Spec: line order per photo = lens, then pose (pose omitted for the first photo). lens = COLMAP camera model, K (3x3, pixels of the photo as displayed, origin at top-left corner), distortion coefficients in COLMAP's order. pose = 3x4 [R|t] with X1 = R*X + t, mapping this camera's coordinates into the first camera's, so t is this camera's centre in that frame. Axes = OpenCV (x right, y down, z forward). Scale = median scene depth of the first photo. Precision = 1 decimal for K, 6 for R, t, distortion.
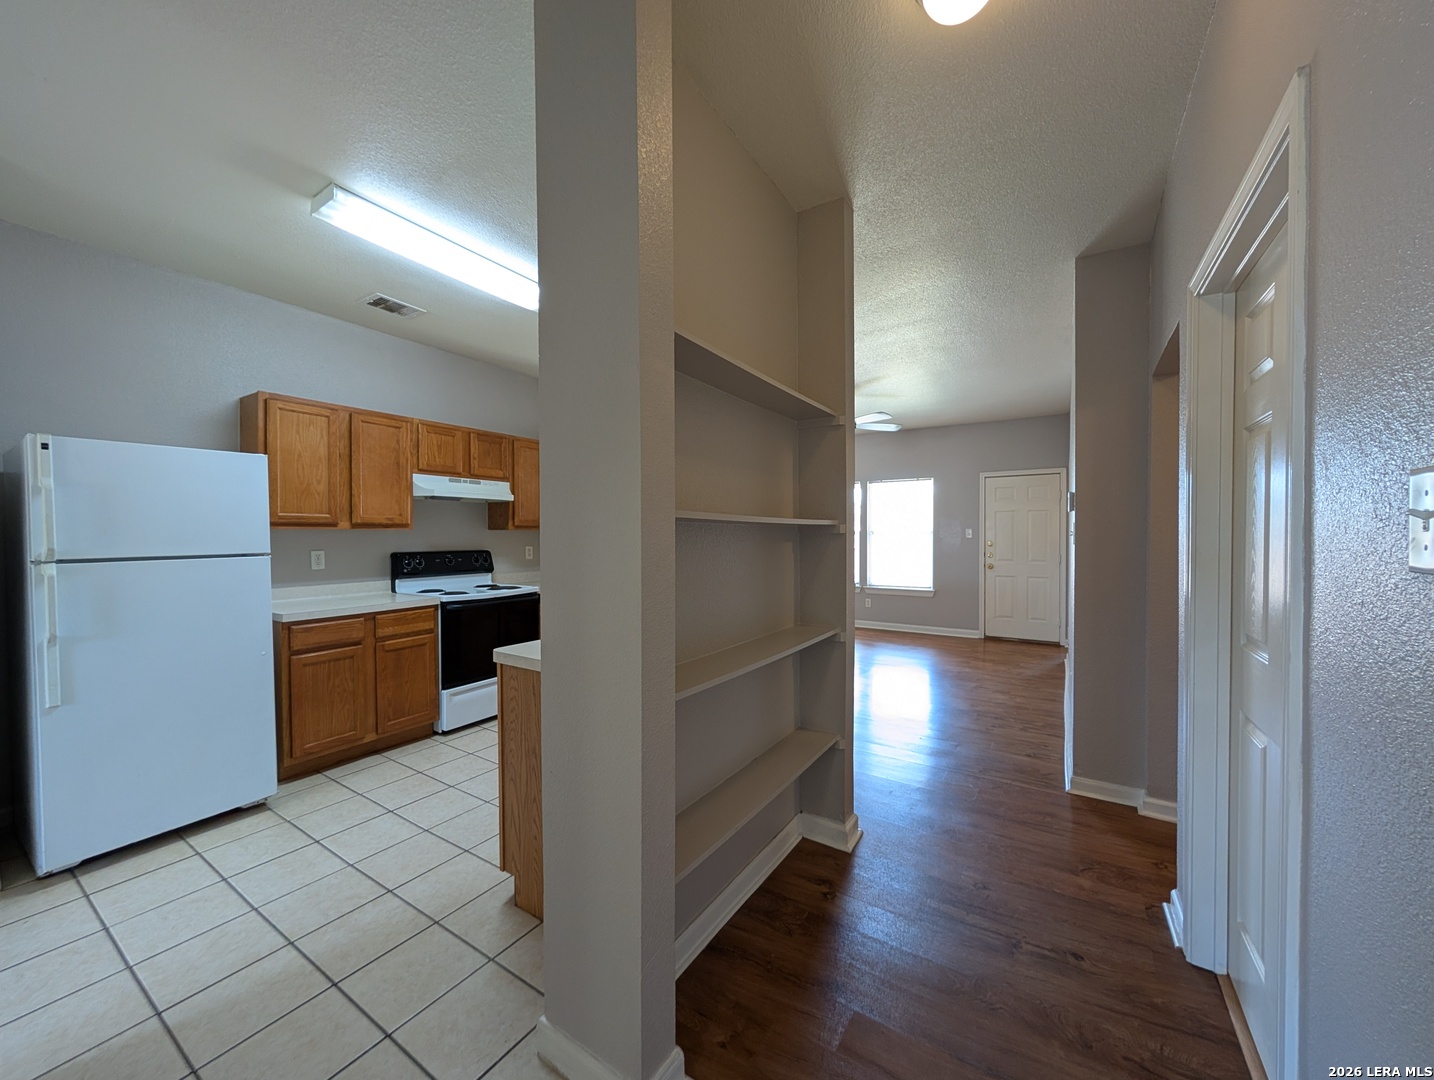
lens RADIAL K [[542.7, 0, 715.1], [0, 542.7, 540.2], [0, 0, 1]] dist [0.000024, -0.000209]
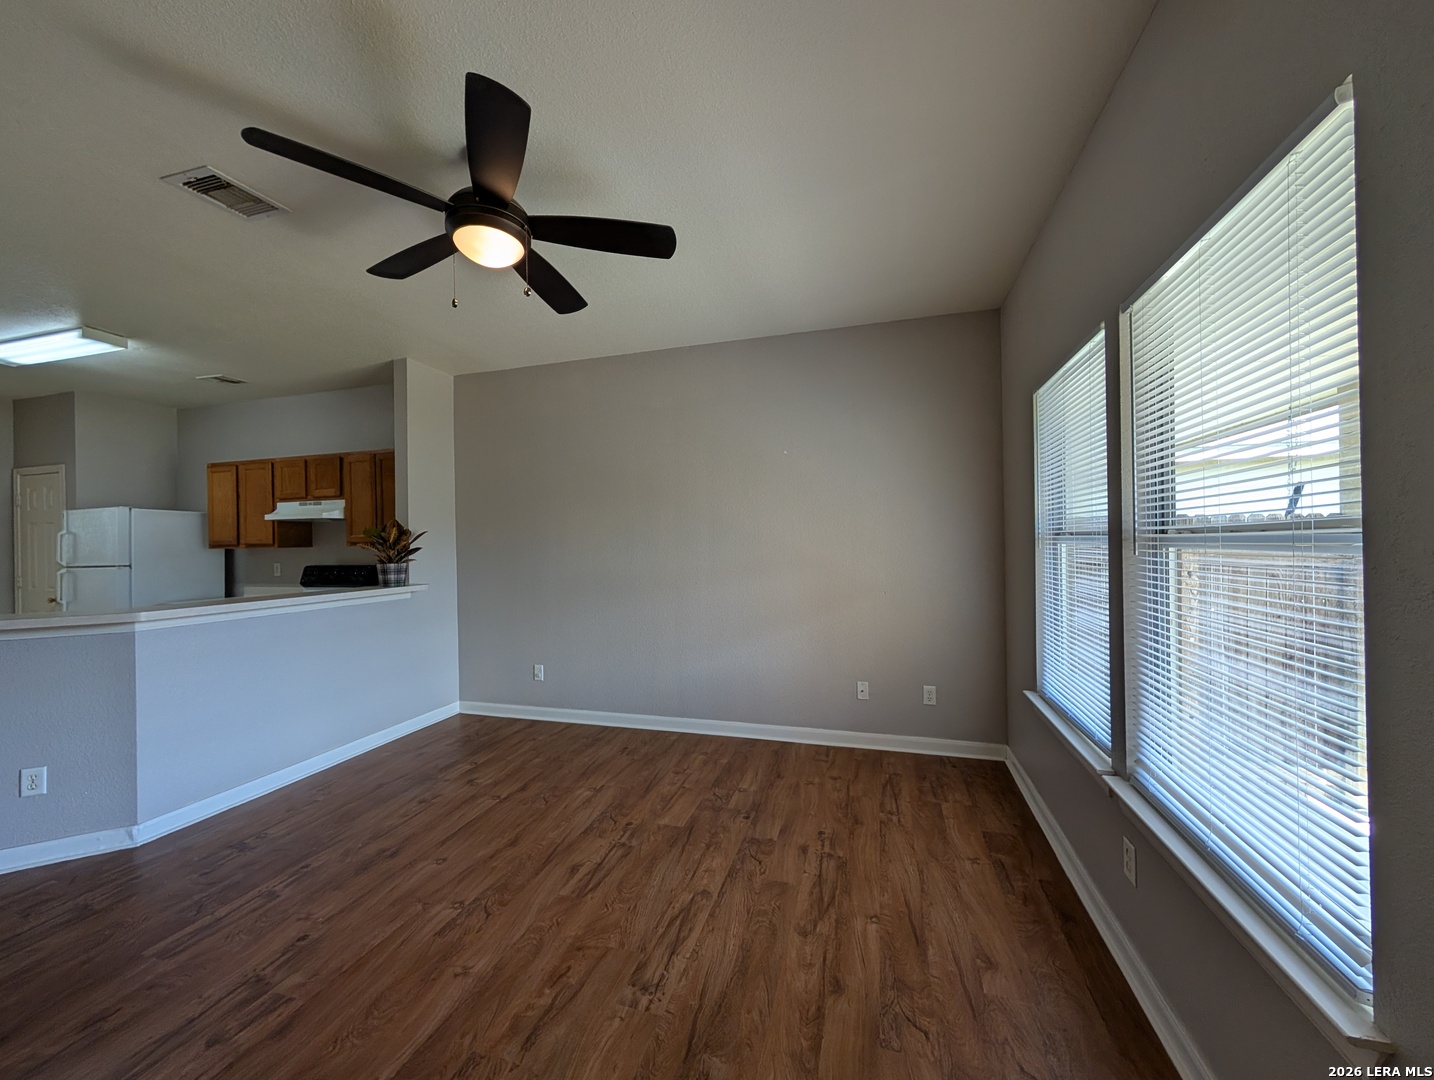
lens RADIAL K [[542.2, 0, 720.7], [0, 542.2, 541.9], [0, 0, 1]] dist [-0.000807, 0.000132]
pose [[0.287117, -0.004232, -0.957886, 0.966136], [0.003419, 0.999988, -0.003394, -0.026889], [0.957889, -0.002301, 0.287128, 1.692973]]
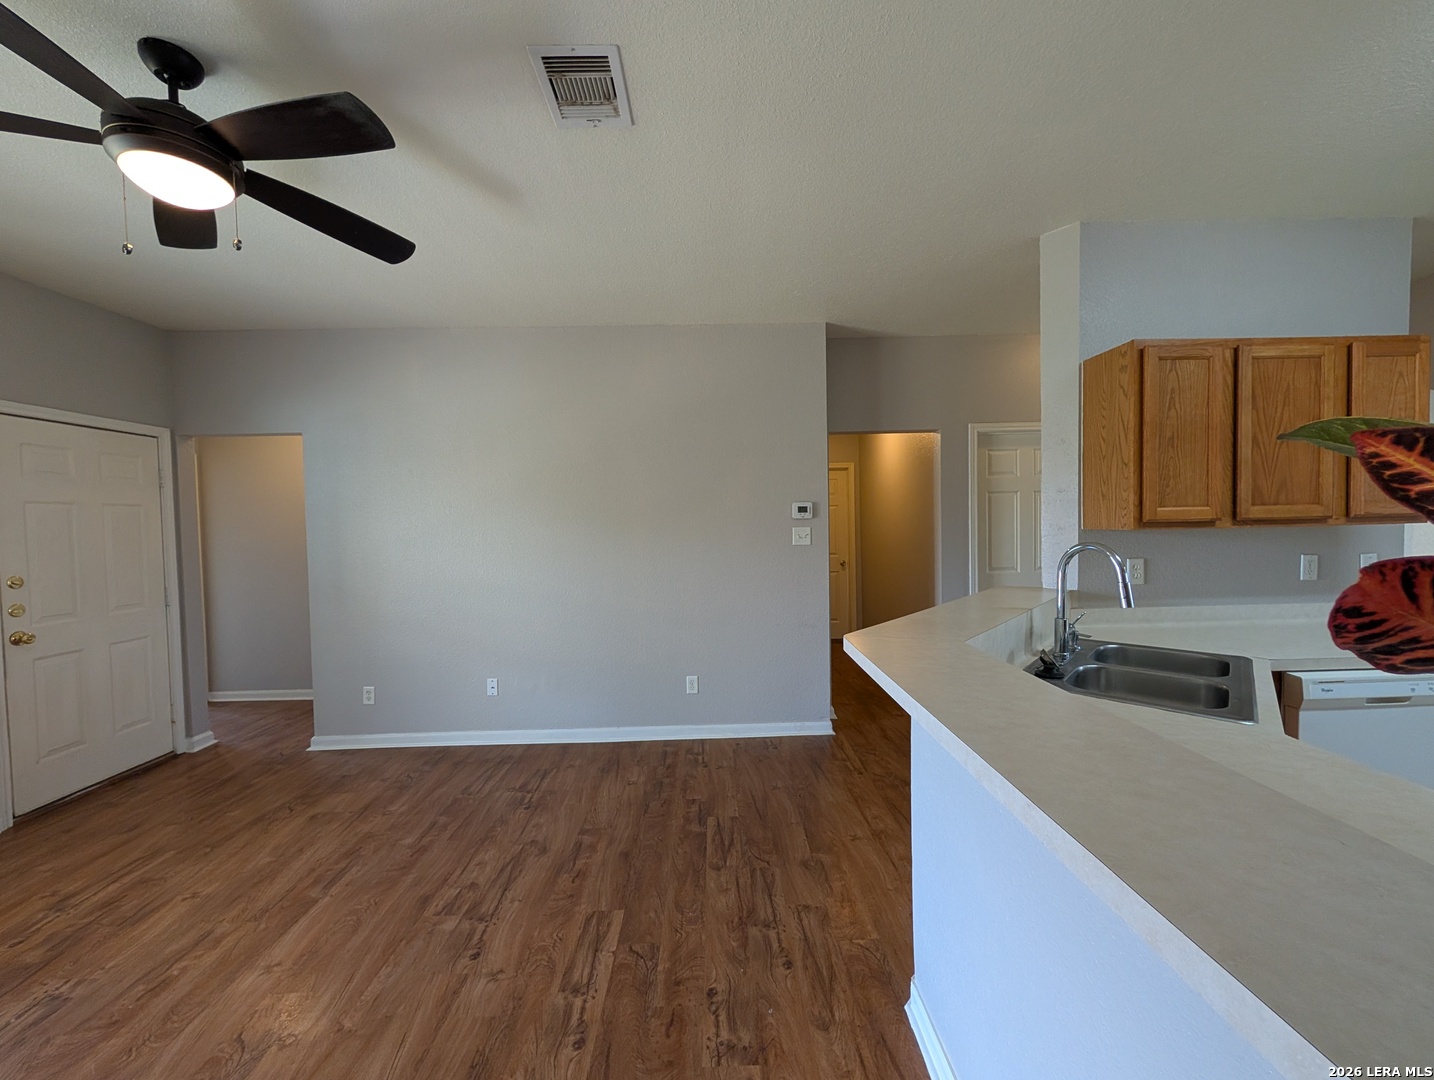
lens RADIAL K [[542.2, 0, 720.7], [0, 542.2, 541.9], [0, 0, 1]] dist [-0.000807, 0.000132]
pose [[-0.558714, -0.013598, 0.829249, -0.213000], [0.031640, 0.998788, 0.037696, -0.042665], [-0.828756, 0.047299, -0.557607, 1.525847]]
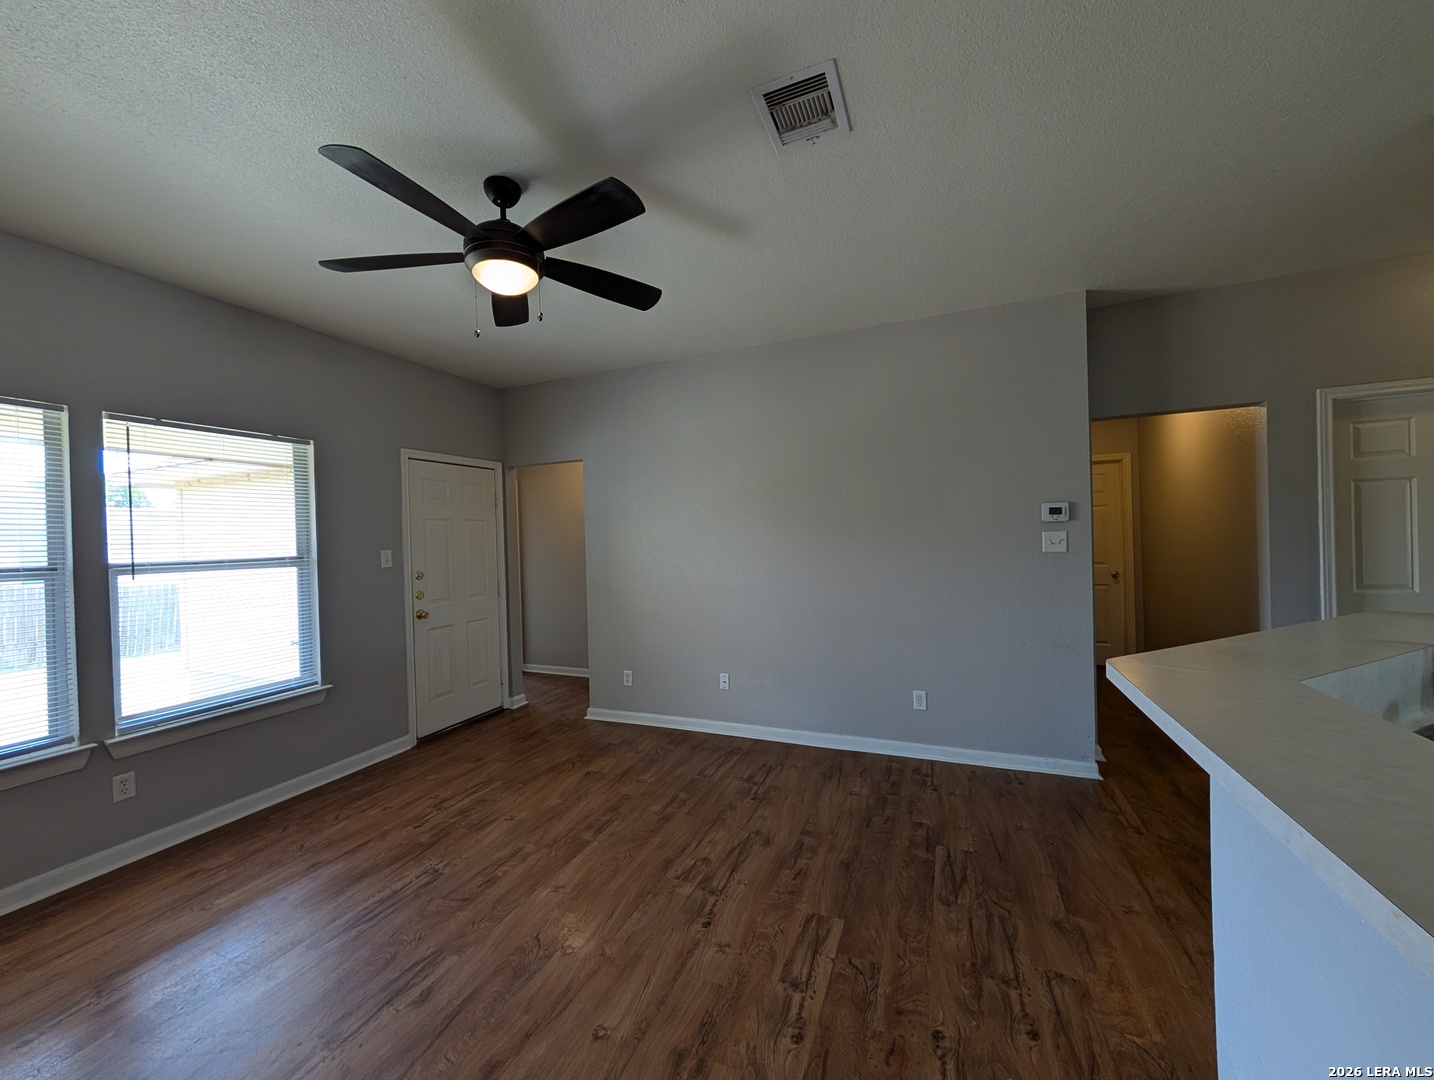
lens RADIAL K [[542.2, 0, 720.7], [0, 542.2, 541.9], [0, 0, 1]] dist [-0.000807, 0.000132]
pose [[-0.180674, -0.001830, 0.983541, -0.219080], [0.041707, 0.999085, 0.009520, -0.041164], [-0.982658, 0.042741, -0.180432, 1.521131]]
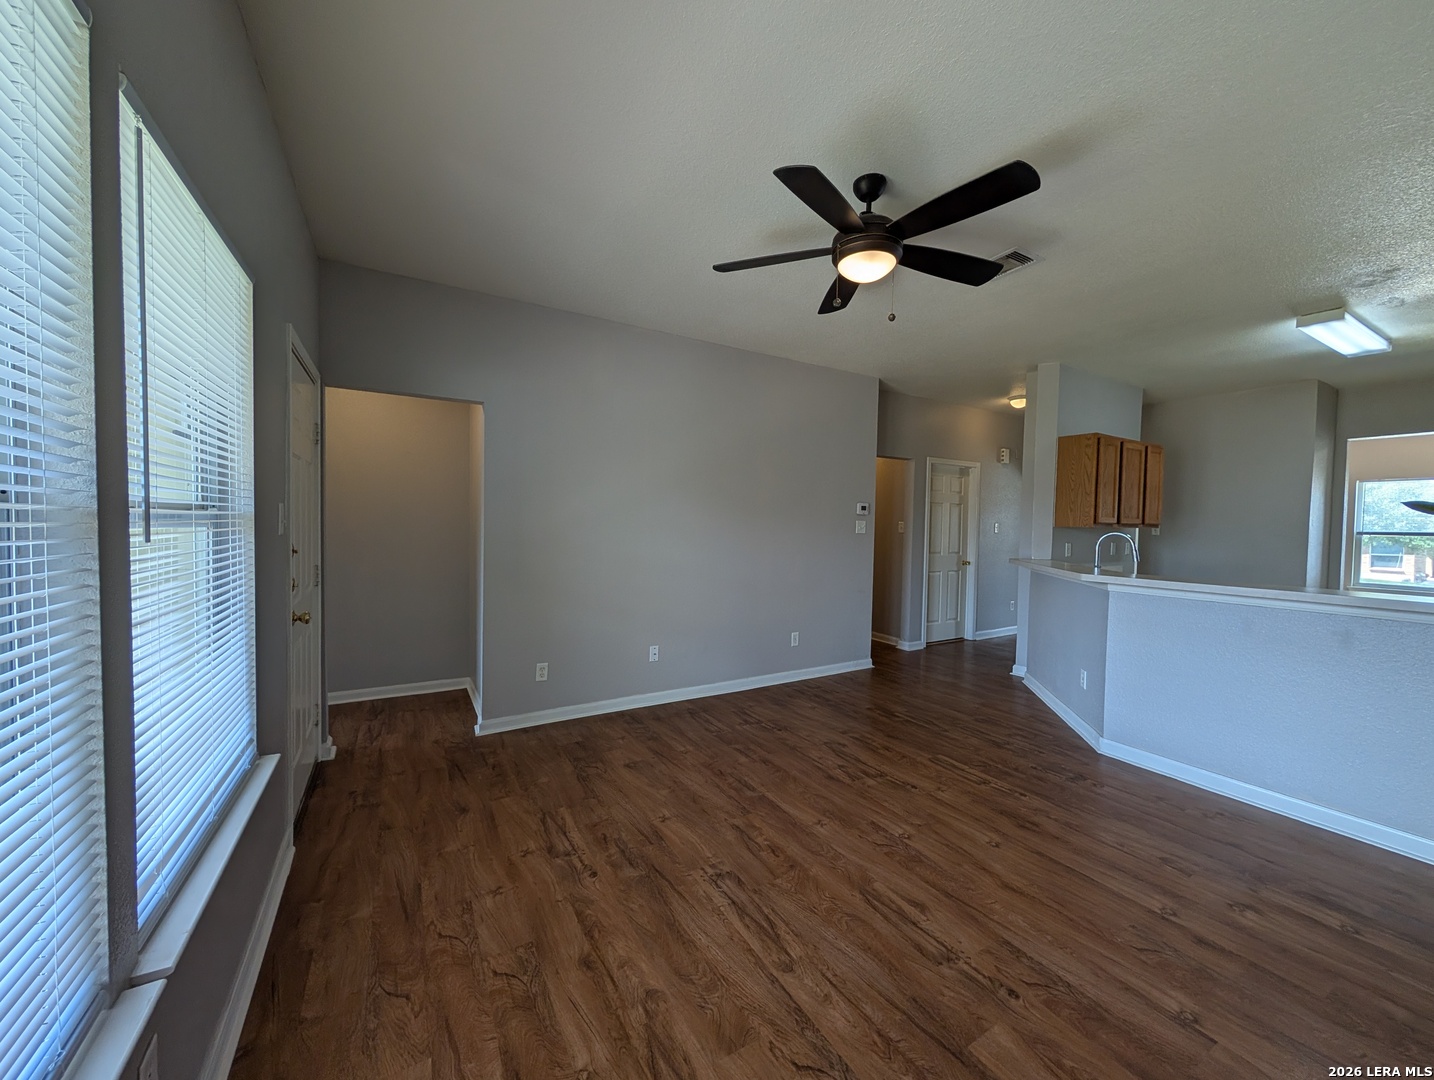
lens RADIAL K [[541.3, 0, 719.4], [0, 541.3, 540.9], [0, 0, 1]] dist [-0.000076, 0.000634]
pose [[-0.894801, -0.027787, 0.445600, 0.247610], [-0.009588, 0.999027, 0.043044, -0.031959], [-0.446362, 0.034243, -0.894197, 2.275470]]
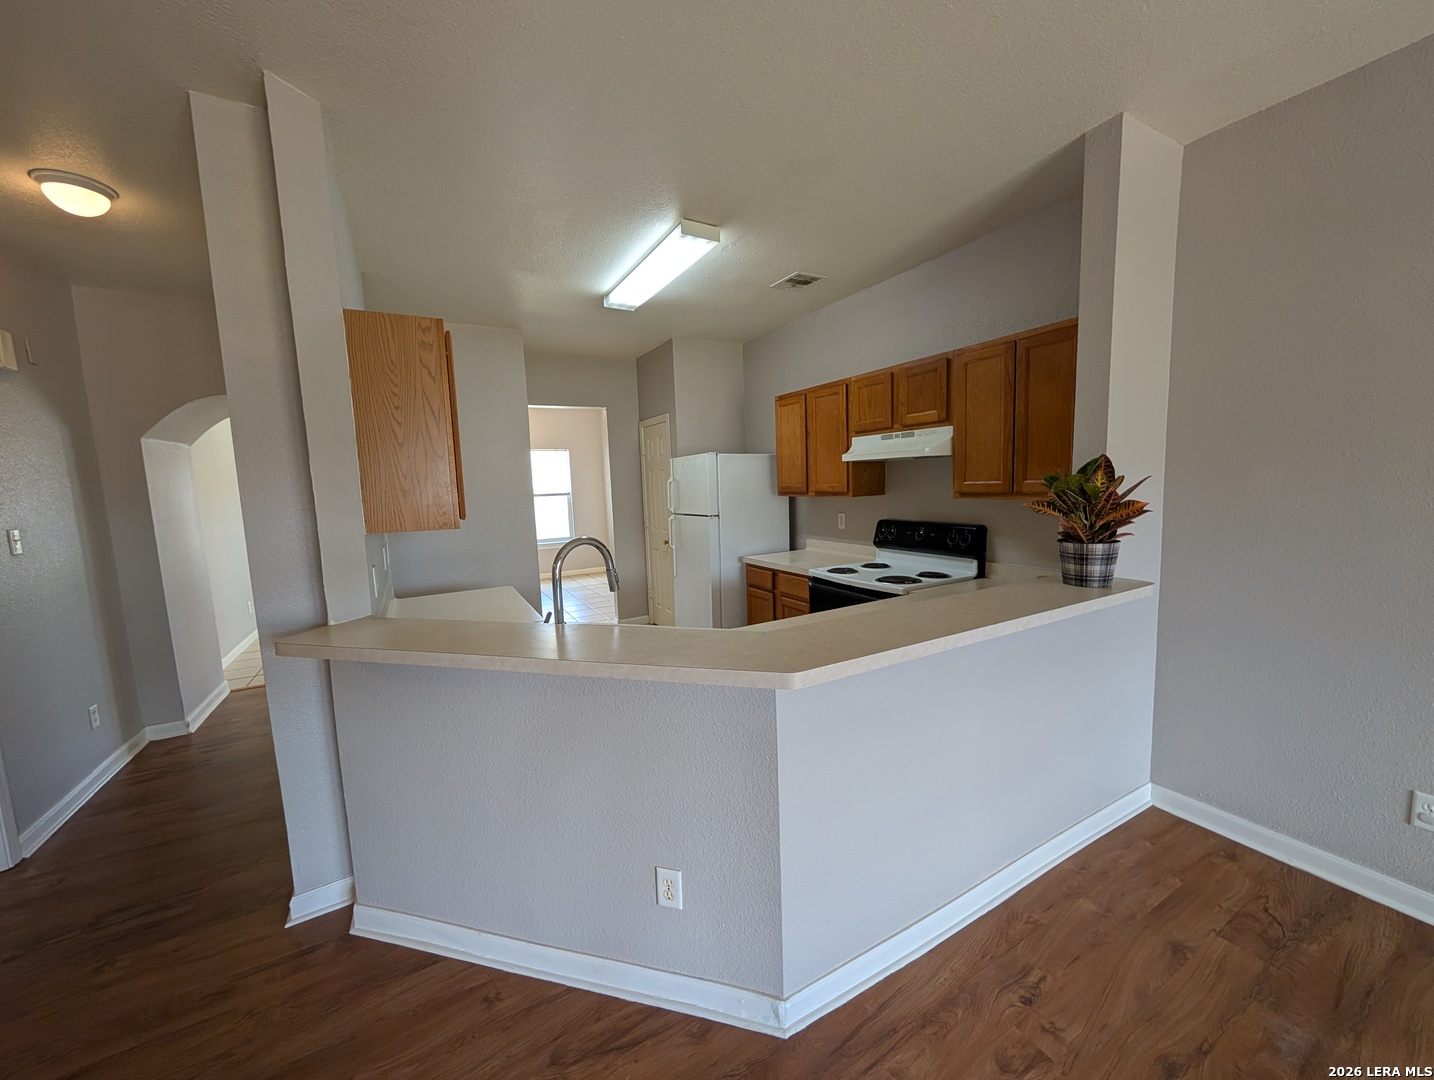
lens RADIAL K [[544.3, 0, 720.4], [0, 544.3, 541.6], [0, 0, 1]] dist [-0.001096, -0.000194]
pose [[-0.469440, 0.118633, -0.874959, 0.414744], [0.026442, 0.992377, 0.120366, -0.066647], [0.882568, 0.033369, -0.468999, 1.305731]]
